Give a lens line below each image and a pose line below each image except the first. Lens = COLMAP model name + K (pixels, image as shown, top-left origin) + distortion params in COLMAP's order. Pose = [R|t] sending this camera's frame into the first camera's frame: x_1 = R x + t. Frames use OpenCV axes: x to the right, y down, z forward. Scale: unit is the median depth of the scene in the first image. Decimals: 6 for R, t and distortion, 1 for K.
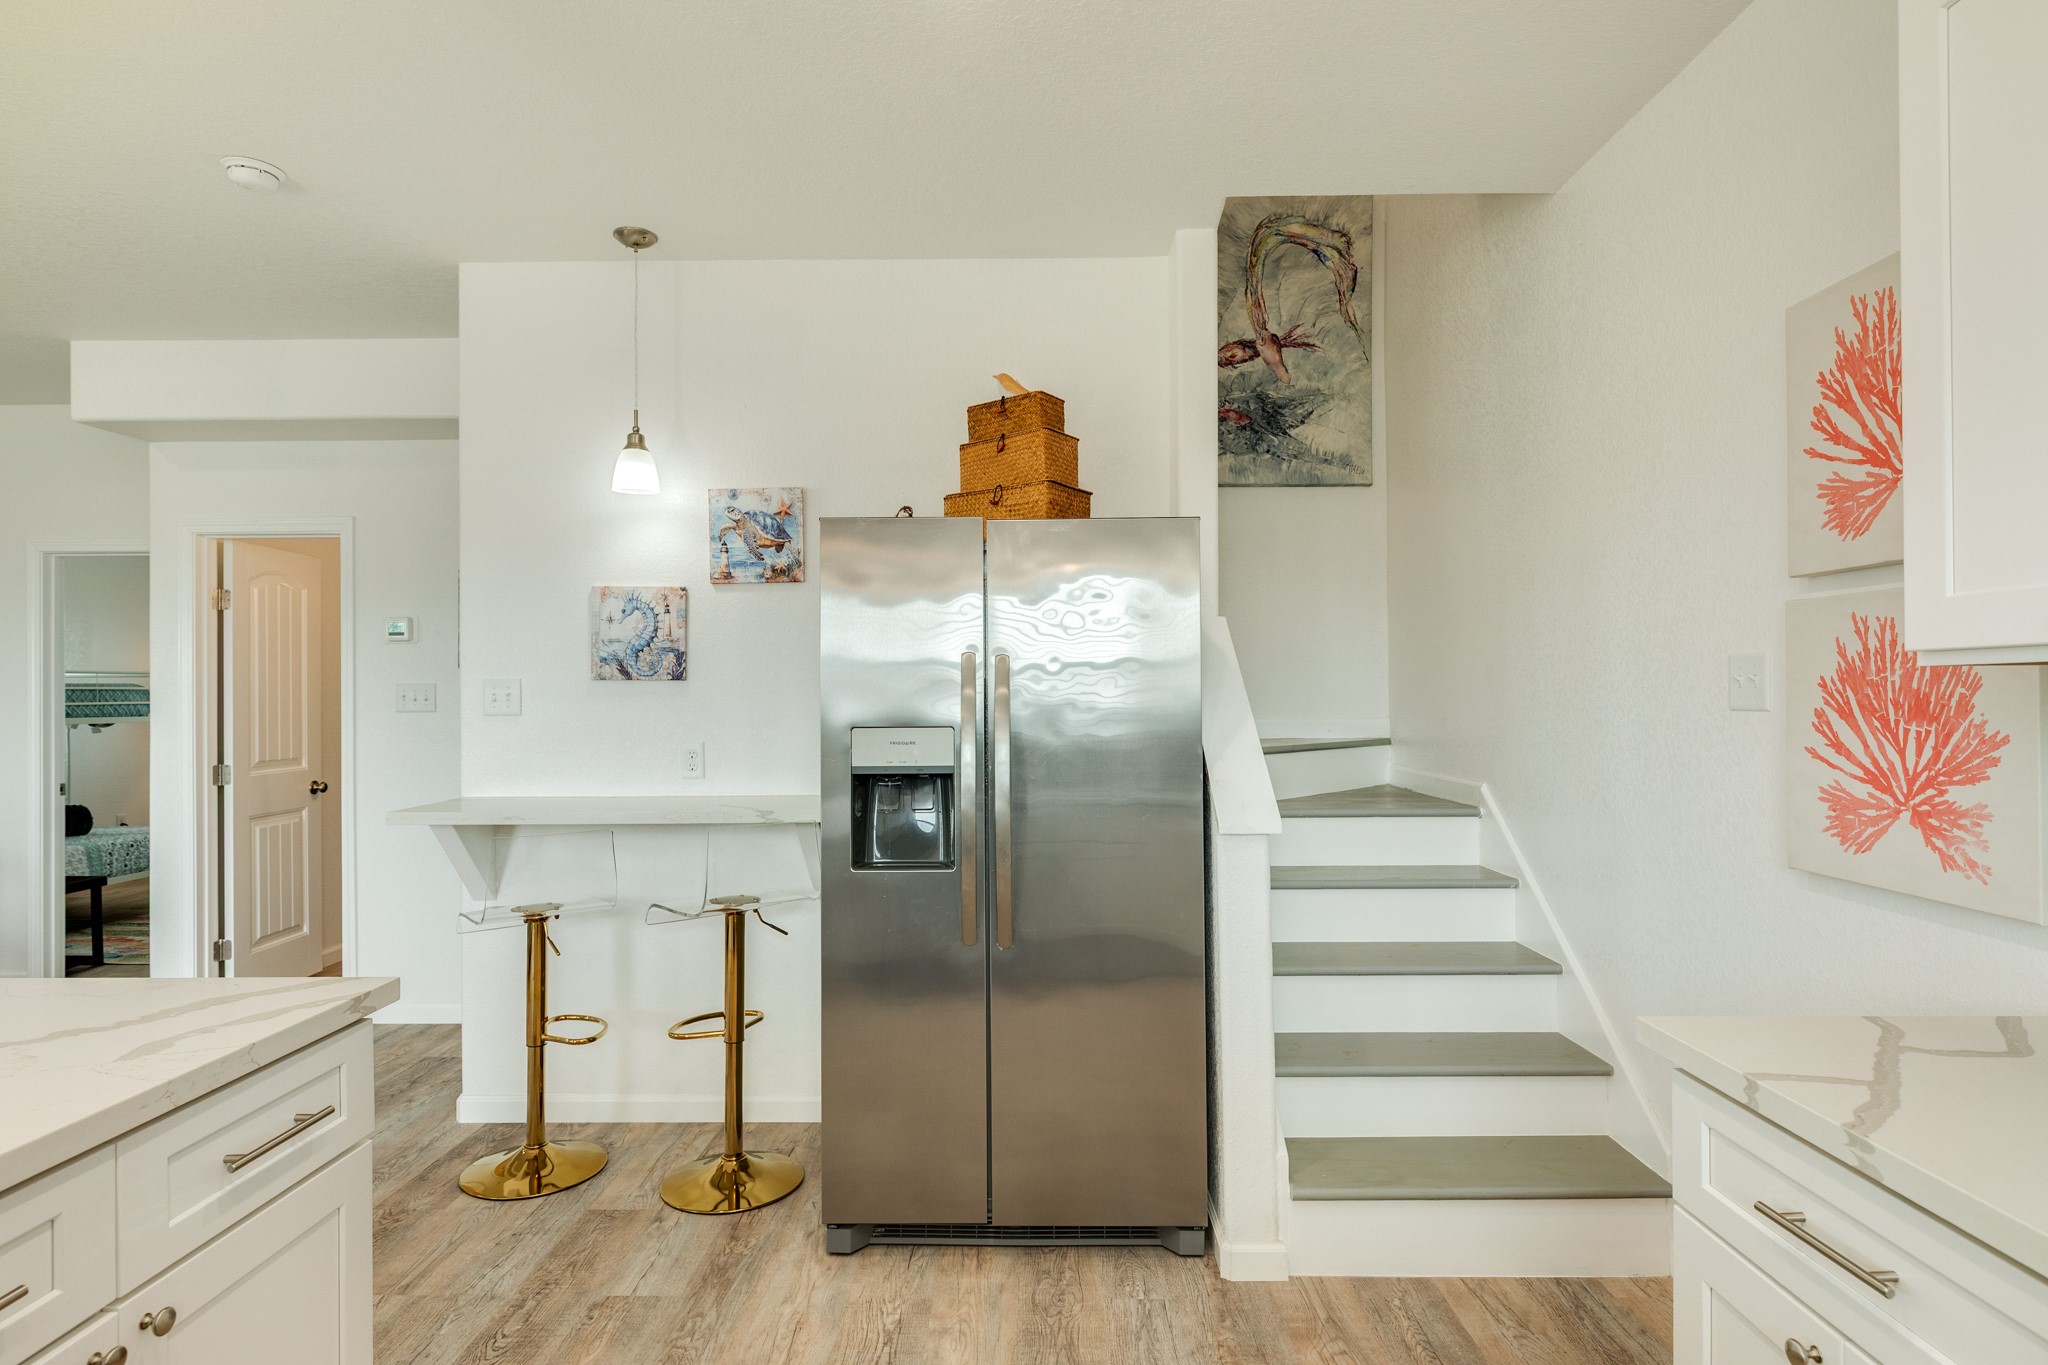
lens RADIAL K [[1051.0, 0, 1020.8], [0, 1051.0, 686.9], [0, 0, 1]] dist [0.000897, 0.000038]
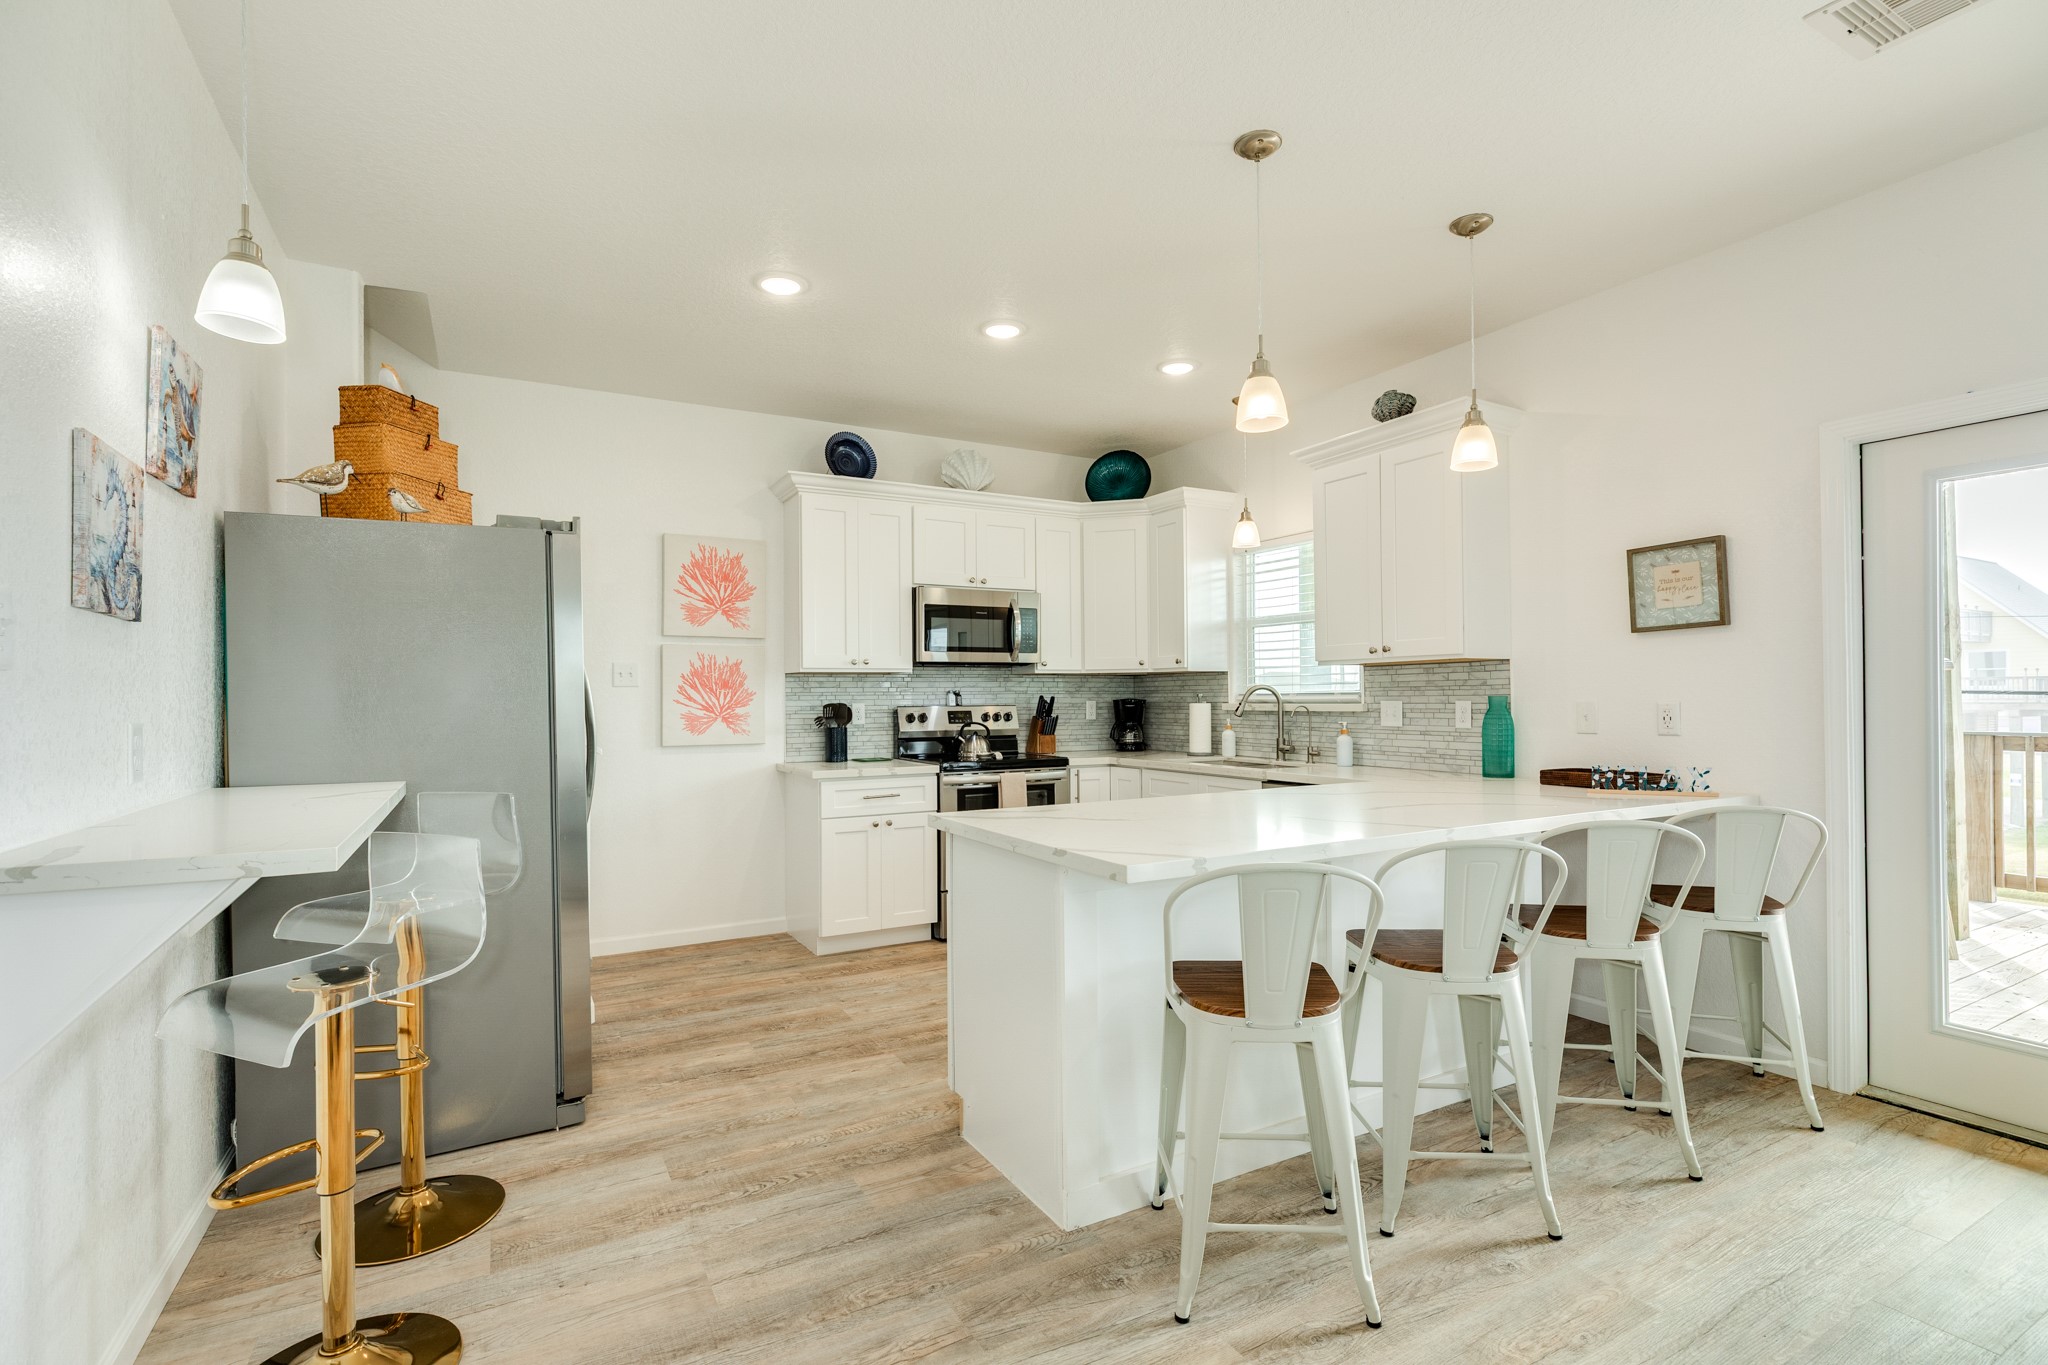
lens RADIAL K [[942.5, 0, 1024.0], [0, 942.5, 682.5], [0, 0, 1]] dist [0.000398, -0.000014]
pose [[-0.495810, 0.022910, 0.868129, -1.421737], [0.005151, 0.999712, -0.023441, 0.058862], [-0.868416, -0.007150, -0.495785, 1.123647]]
